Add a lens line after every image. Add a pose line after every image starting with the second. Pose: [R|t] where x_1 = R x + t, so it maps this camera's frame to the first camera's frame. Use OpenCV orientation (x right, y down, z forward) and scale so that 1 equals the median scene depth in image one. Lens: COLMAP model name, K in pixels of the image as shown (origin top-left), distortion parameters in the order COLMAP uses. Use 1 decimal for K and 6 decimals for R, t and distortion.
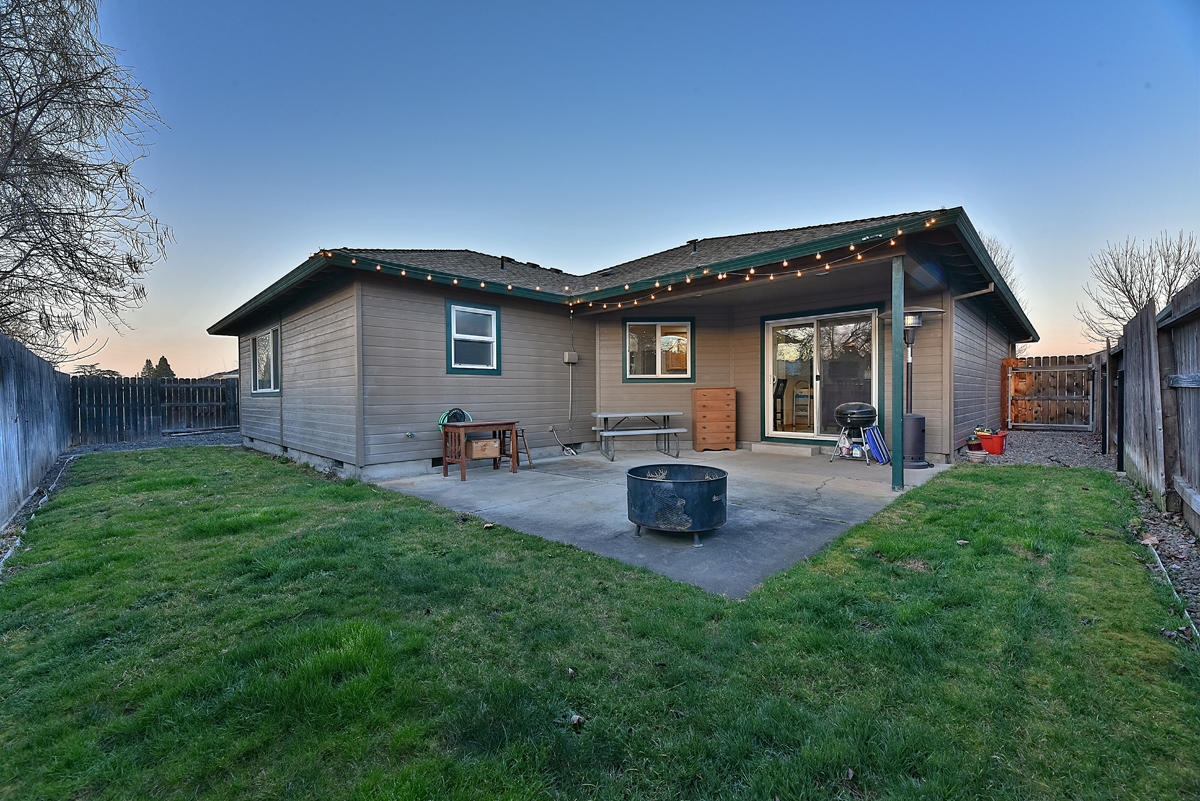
lens RADIAL K [[484.6, 0, 599.1], [0, 484.6, 399.0], [0, 0, 1]] dist [0.002230, -0.002822]
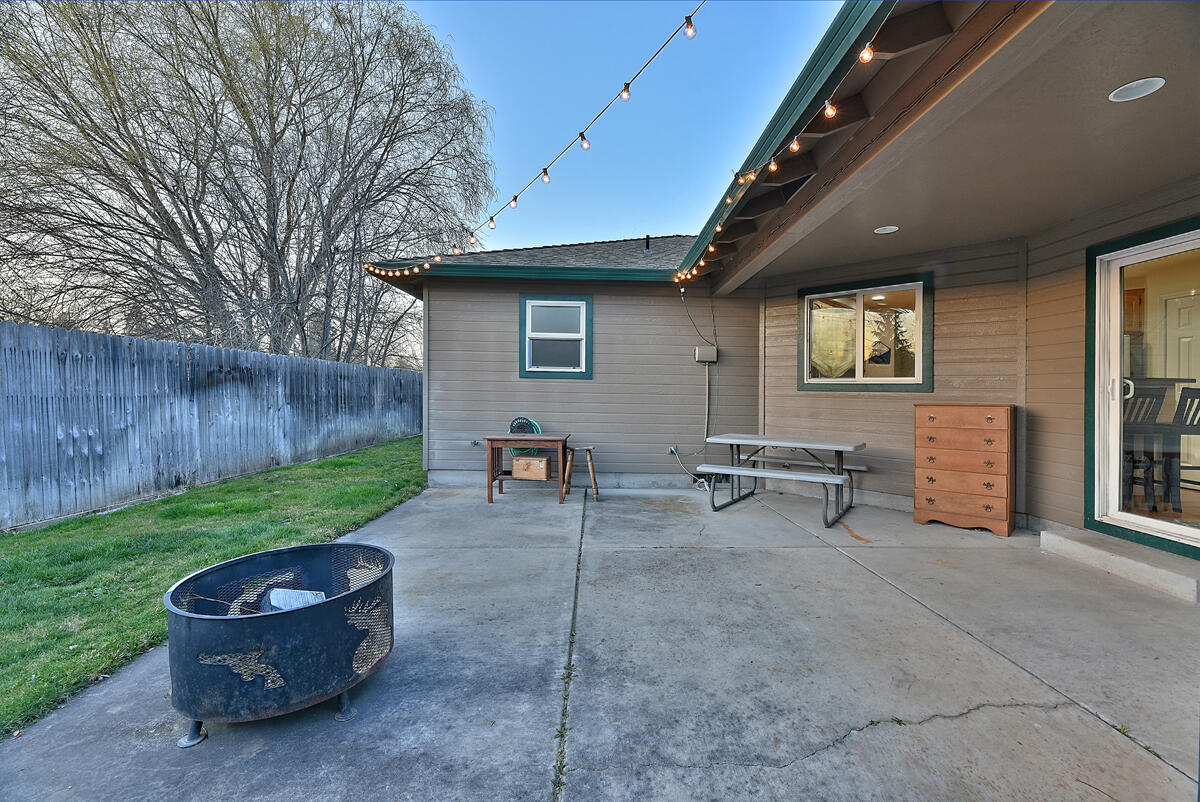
lens RADIAL K [[484.6, 0, 596.6], [0, 484.6, 391.5], [0, 0, 1]] dist [0.002230, -0.002822]
pose [[0.711535, 0.018996, -0.702393, 0.379608], [-0.031467, 0.999493, -0.004845, -0.025410], [0.701945, 0.025550, 0.711772, 0.432901]]
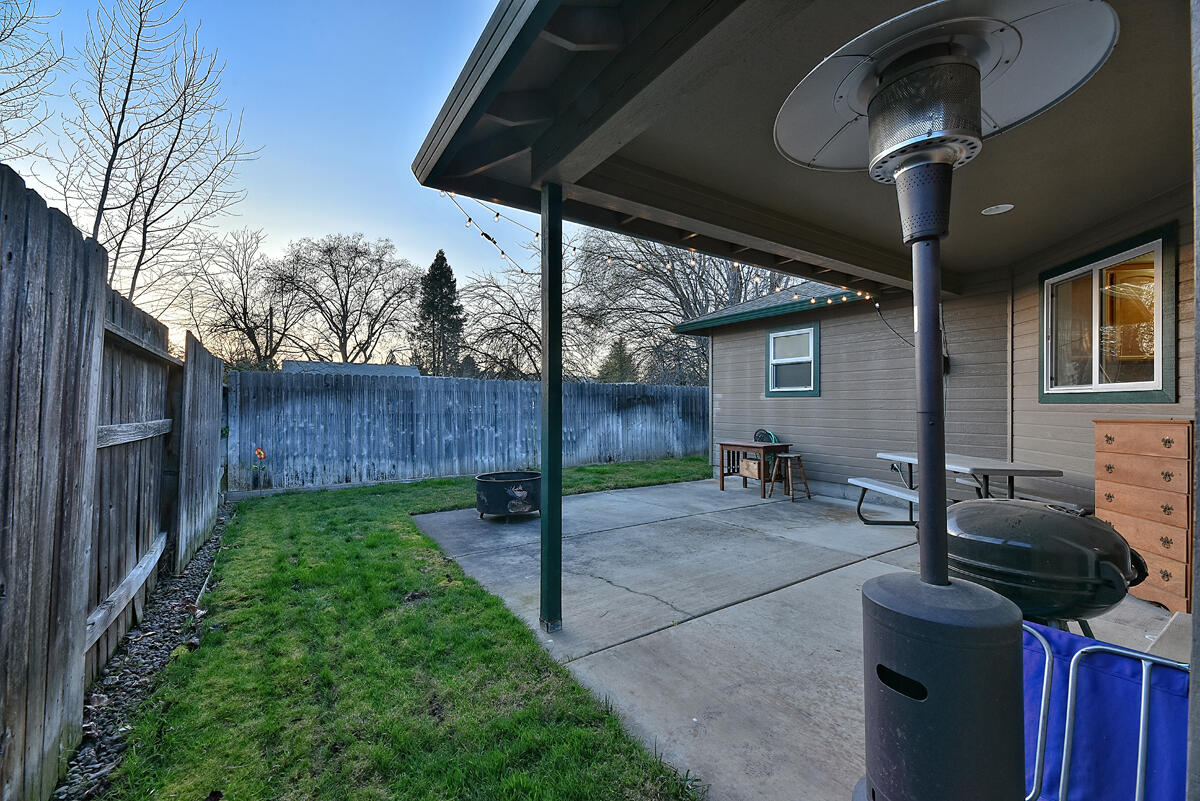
lens RADIAL K [[484.6, 0, 604.1], [0, 484.6, 404.4], [0, 0, 1]] dist [0.002230, -0.002822]
pose [[-0.213404, 0.006043, -0.976945, 0.773242], [-0.011911, 0.999890, 0.008787, -0.038201], [0.976891, 0.013511, -0.213309, 0.811826]]
